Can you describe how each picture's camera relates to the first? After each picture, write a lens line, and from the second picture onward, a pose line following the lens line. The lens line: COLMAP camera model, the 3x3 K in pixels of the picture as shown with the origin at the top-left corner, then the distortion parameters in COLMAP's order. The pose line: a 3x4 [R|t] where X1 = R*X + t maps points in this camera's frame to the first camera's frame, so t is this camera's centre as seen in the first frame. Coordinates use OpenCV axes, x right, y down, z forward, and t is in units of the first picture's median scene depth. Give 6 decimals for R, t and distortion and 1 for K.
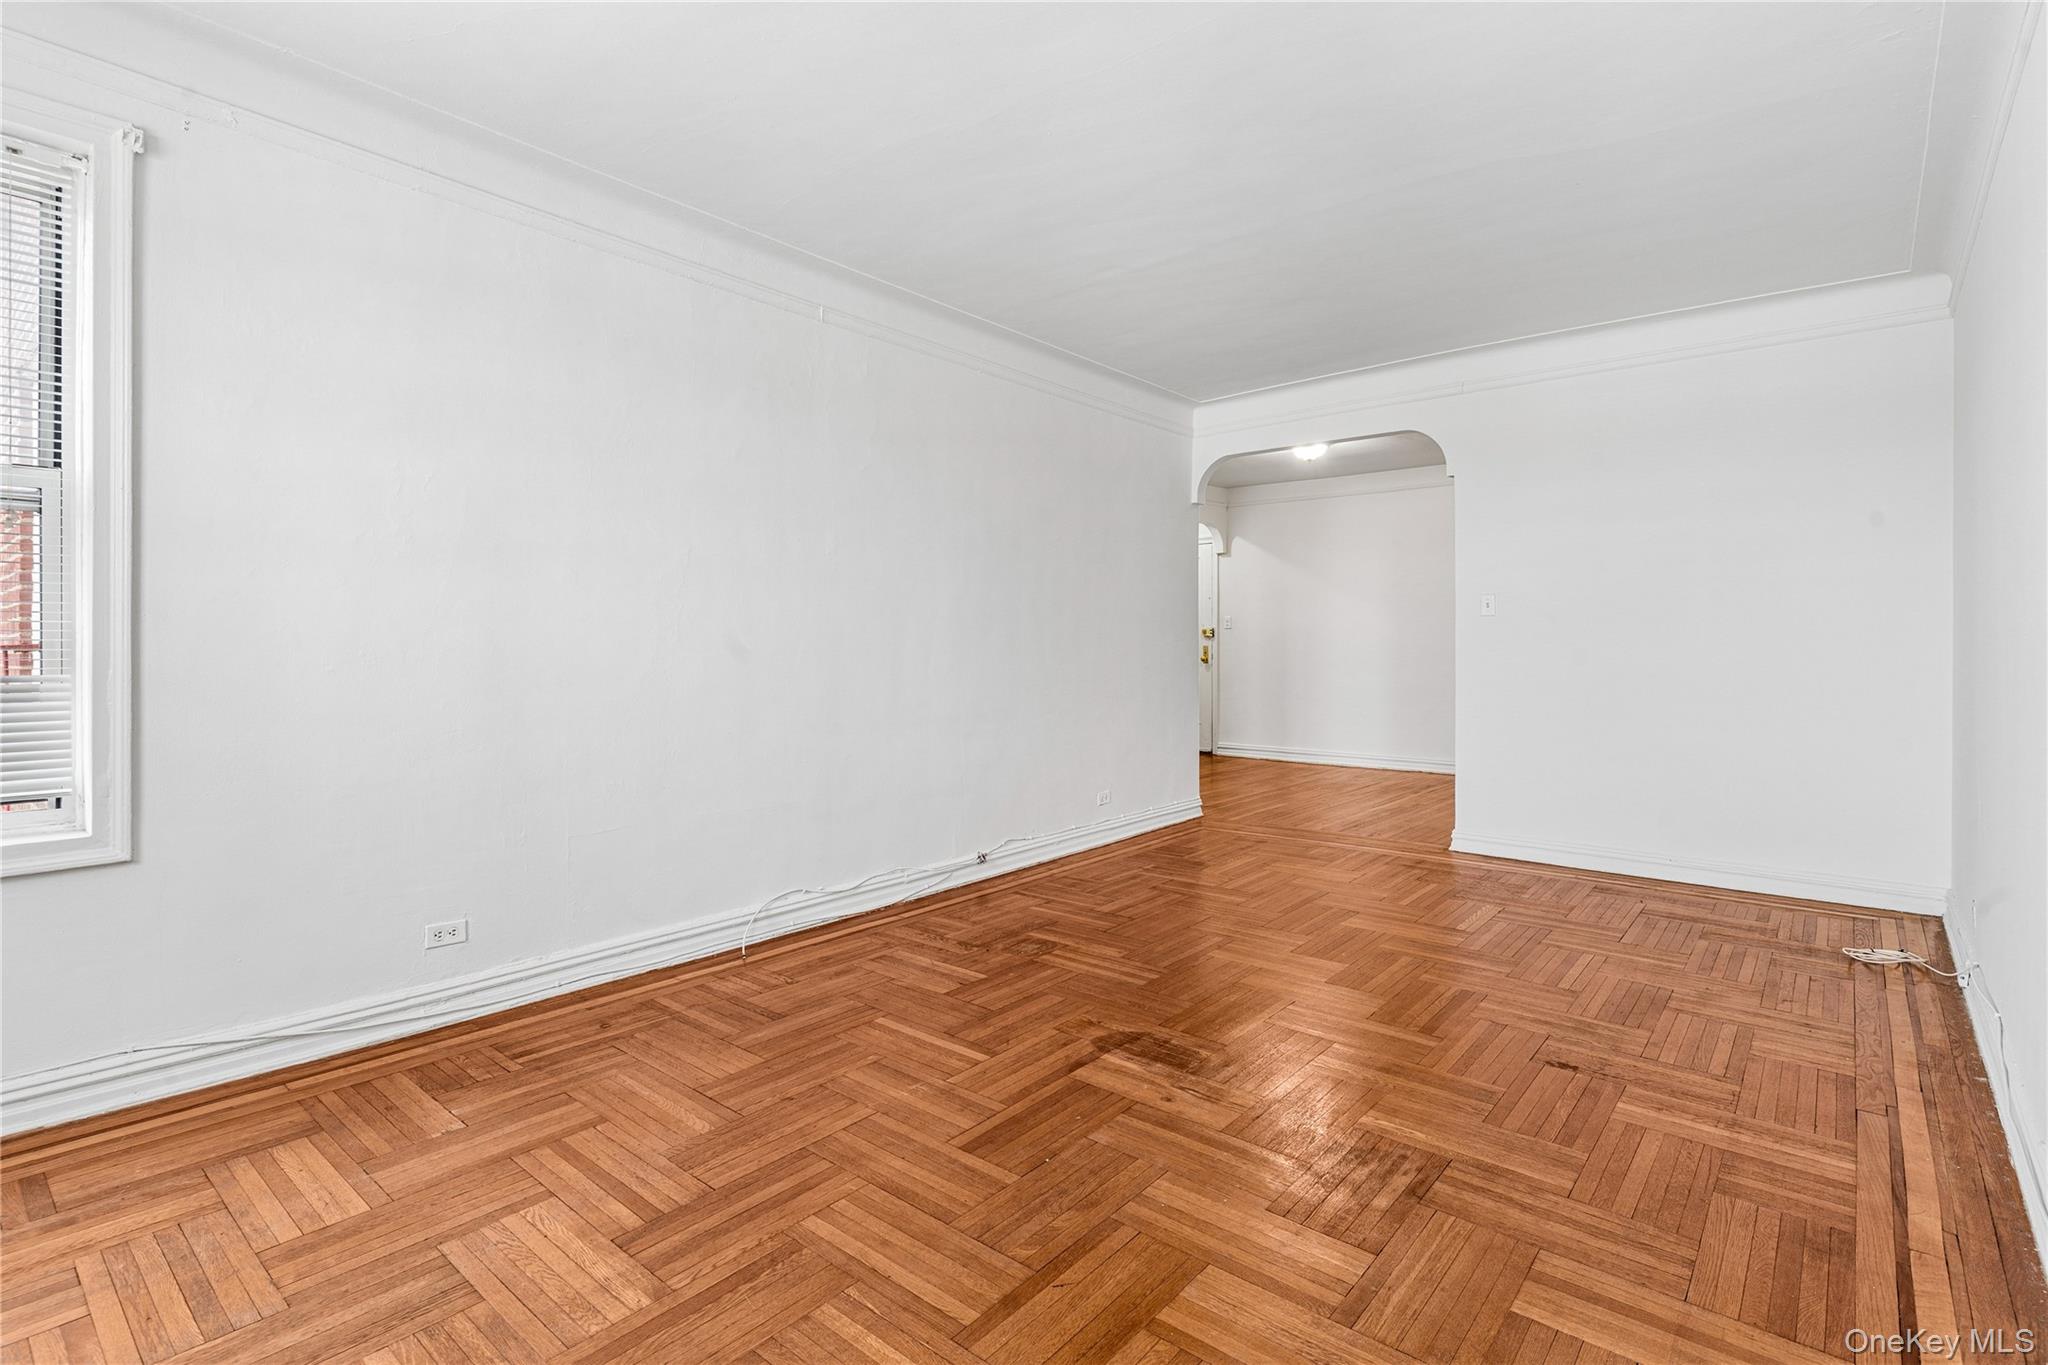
lens RADIAL K [[989.5, 0, 1018.7], [0, 989.5, 651.4], [0, 0, 1]] dist [-0.004747, 0.000061]
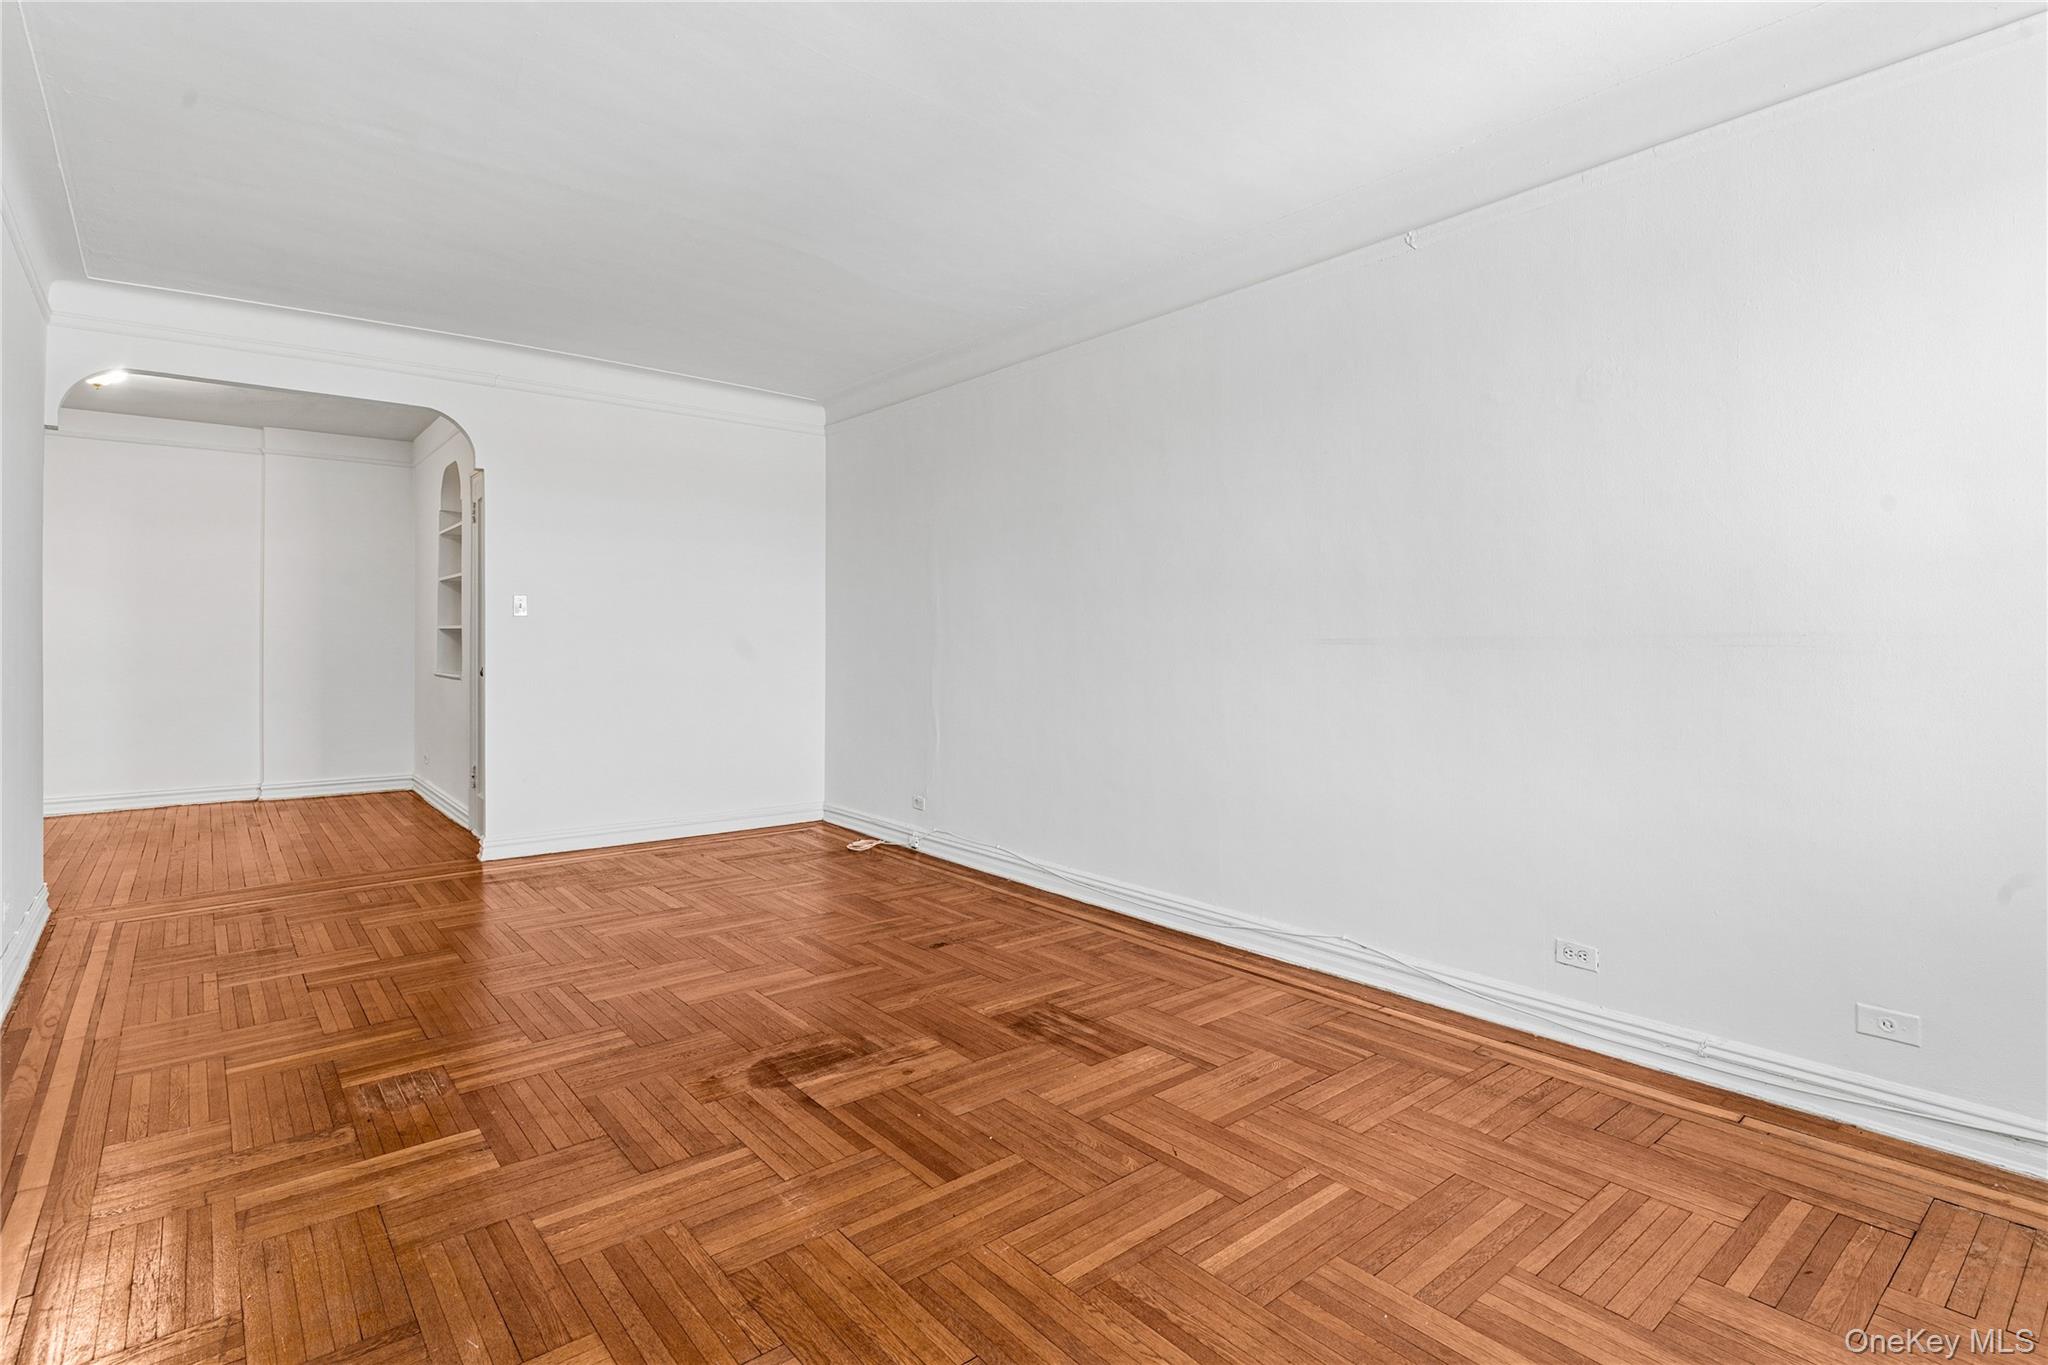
lens RADIAL K [[989.5, 0, 1018.7], [0, 989.5, 651.4], [0, 0, 1]] dist [-0.004747, 0.000061]
pose [[0.173690, -0.010481, 0.984745, -0.829206], [0.008169, 0.999924, 0.009202, -0.013103], [-0.984766, 0.006447, 0.173763, 0.647373]]
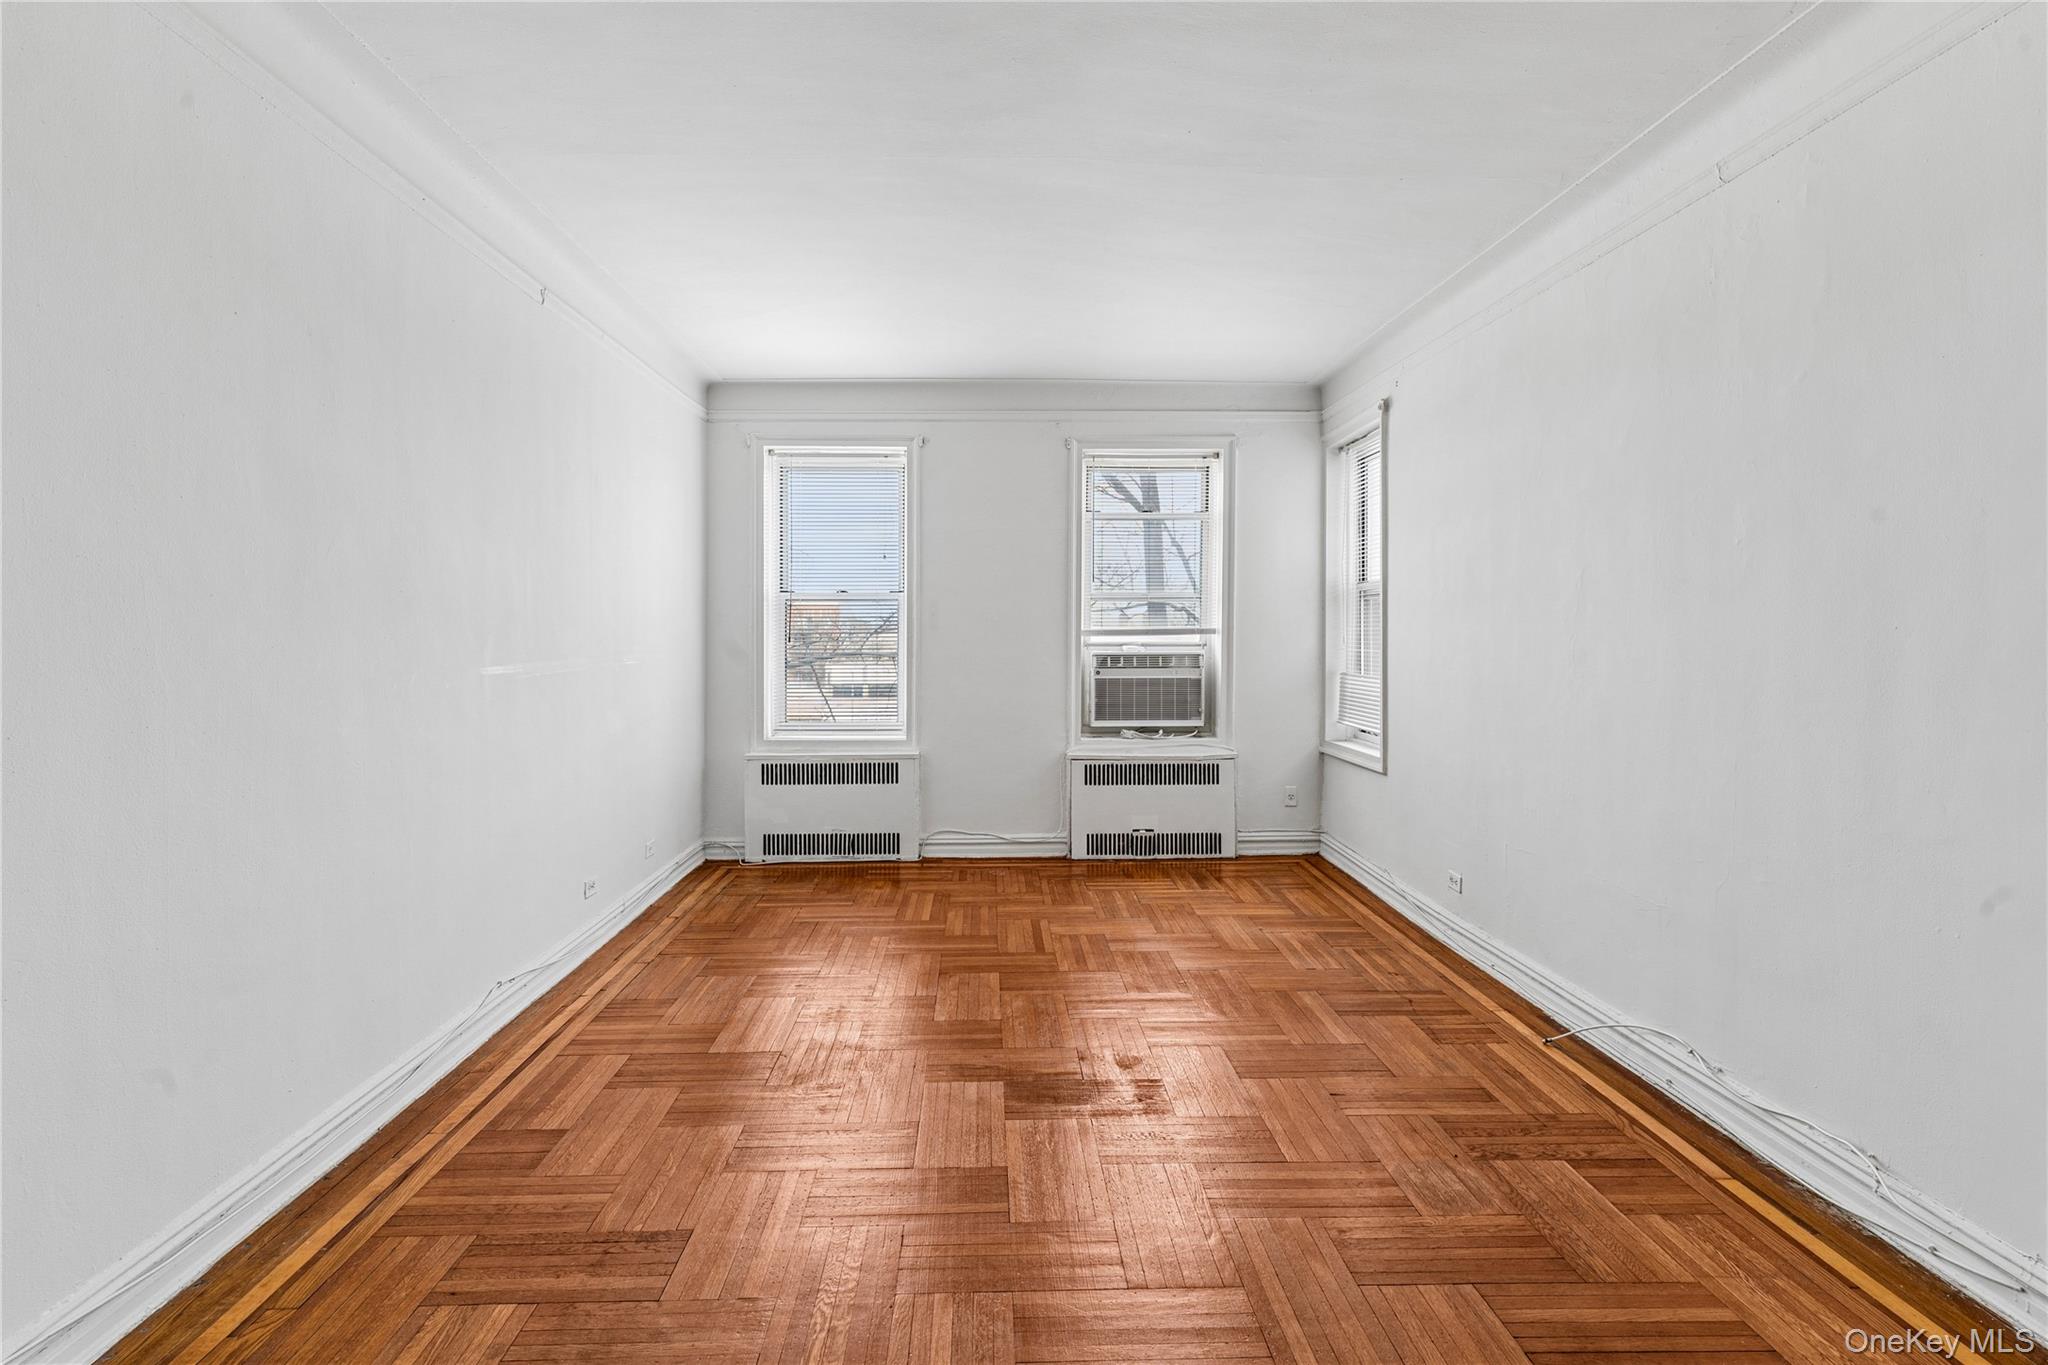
lens RADIAL K [[989.5, 0, 1018.7], [0, 989.5, 651.4], [0, 0, 1]] dist [-0.004747, 0.000061]
pose [[-0.741101, 0.013400, -0.671260, 0.870509], [-0.006261, 0.999619, 0.026868, -0.071918], [0.671364, 0.024114, -0.740735, 1.793100]]
